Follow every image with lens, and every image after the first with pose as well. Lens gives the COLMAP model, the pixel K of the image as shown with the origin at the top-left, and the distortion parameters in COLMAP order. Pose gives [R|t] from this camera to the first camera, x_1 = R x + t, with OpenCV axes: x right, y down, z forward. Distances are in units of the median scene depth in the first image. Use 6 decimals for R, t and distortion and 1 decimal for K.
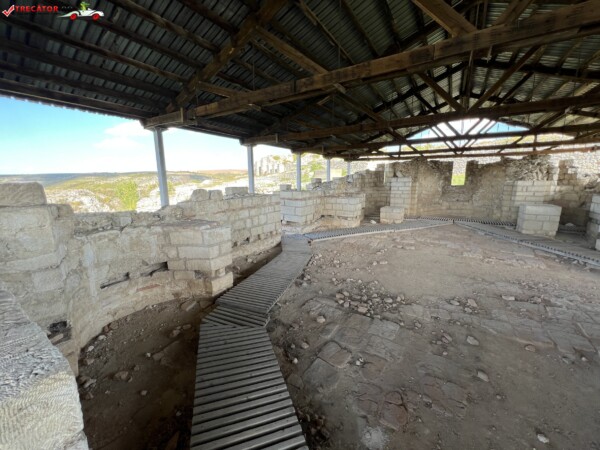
lens RADIAL K [[241.5, 0, 300.3], [0, 241.5, 225.7], [0, 0, 1]] dist [-0.002484, 0.000801]
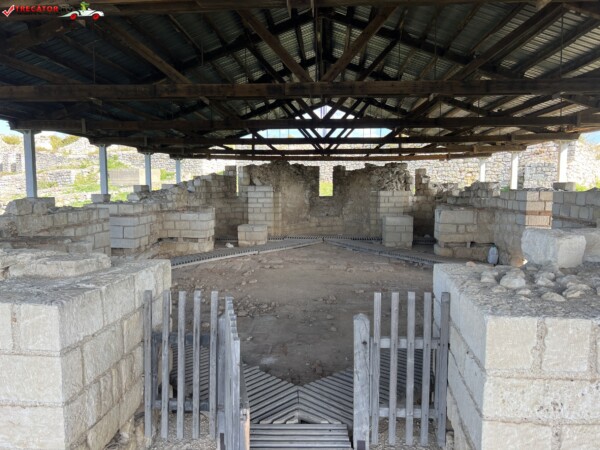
lens RADIAL K [[454.0, 0, 303.5], [0, 454.0, 224.8], [0, 0, 1]] dist [0.038225, -0.042610]
pose [[0.877952, -0.030527, 0.477775, -0.150976], [0.081001, 0.993049, -0.085395, 0.055693], [-0.471847, 0.113673, 0.874322, -0.304670]]
